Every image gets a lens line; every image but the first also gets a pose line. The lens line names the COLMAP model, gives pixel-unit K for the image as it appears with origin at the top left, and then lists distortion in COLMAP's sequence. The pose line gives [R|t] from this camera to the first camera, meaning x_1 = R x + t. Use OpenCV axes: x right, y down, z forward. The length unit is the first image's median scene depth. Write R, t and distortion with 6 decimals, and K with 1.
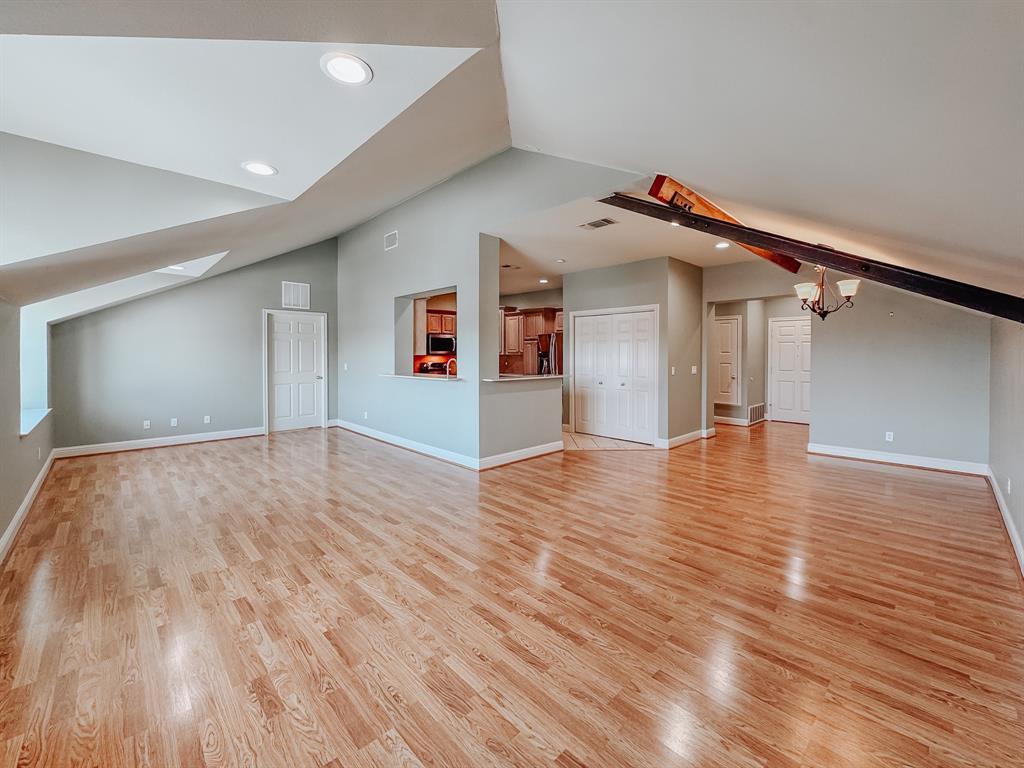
lens RADIAL K [[436.6, 0, 512.1], [0, 436.6, 363.9], [0, 0, 1]] dist [-0.003892, -0.000341]
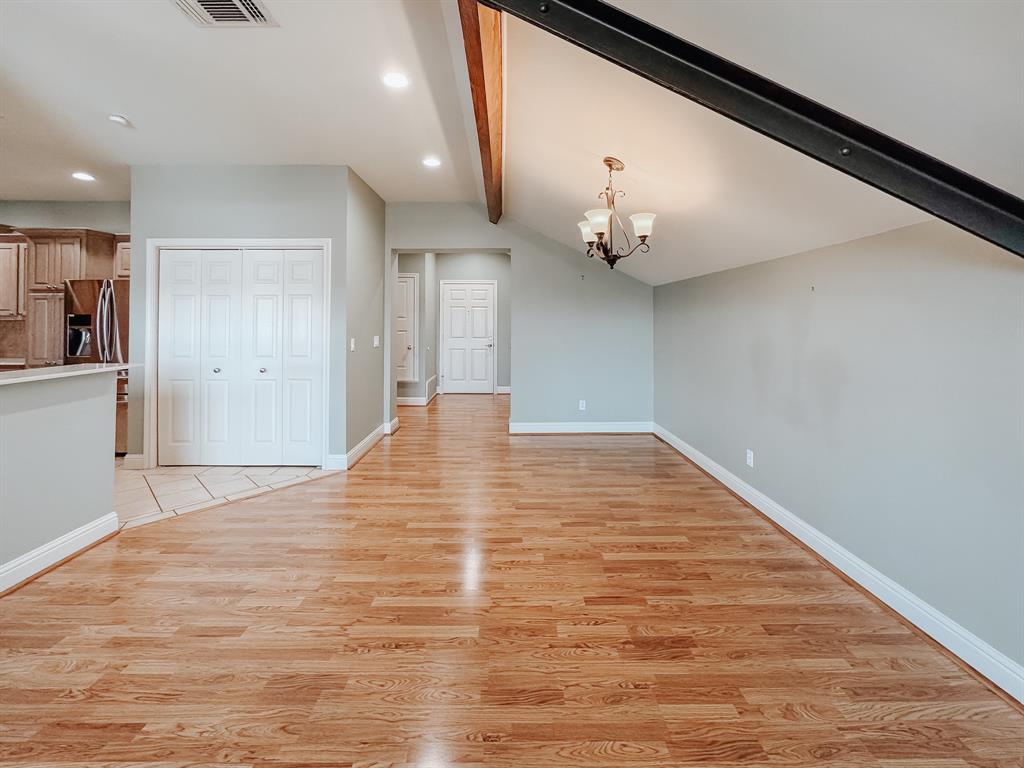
lens RADIAL K [[415.9, 0, 512.6], [0, 415.9, 314.7], [0, 0, 1]] dist [-0.001717, -0.000172]
pose [[0.674254, 0.010934, 0.738419, 0.073270], [0.017098, 0.999391, -0.030410, -0.005555], [-0.738302, 0.033129, 0.673657, 0.411119]]
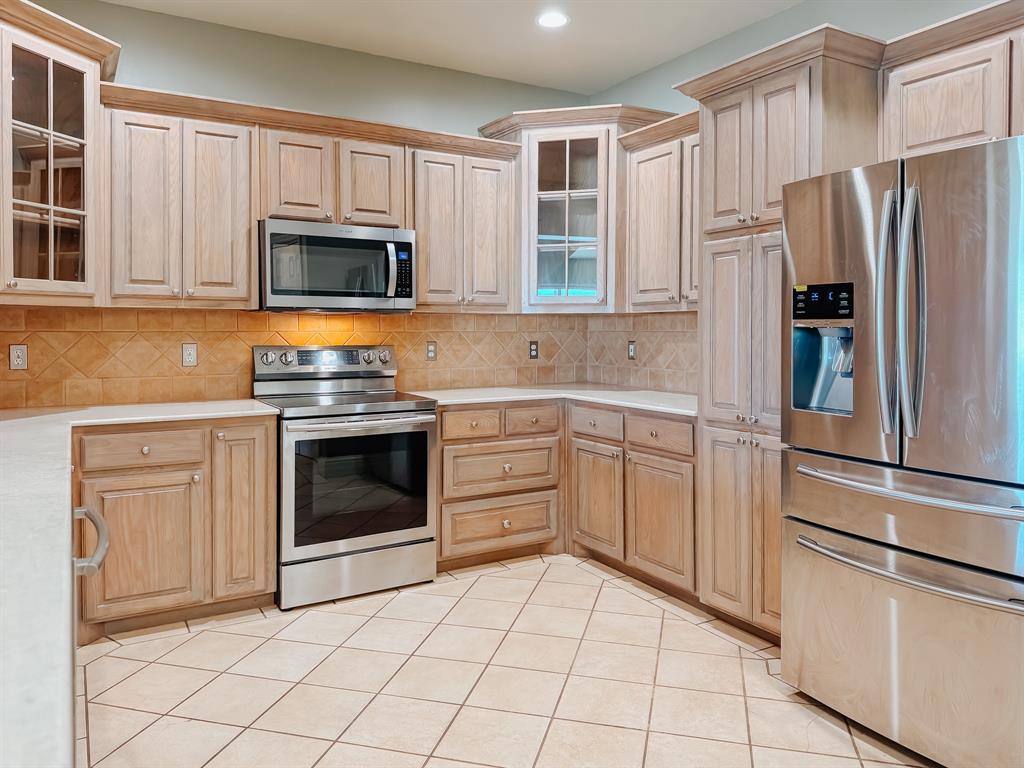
lens RADIAL K [[749.2, 0, 516.5], [0, 749.2, 348.5], [0, 0, 1]] dist [0.137087, -0.233910]
pose [[0.974298, 0.005043, -0.225205, 0.033029], [-0.003895, 0.999977, 0.005541, -0.006048], [0.225228, -0.004521, 0.974296, 0.934255]]
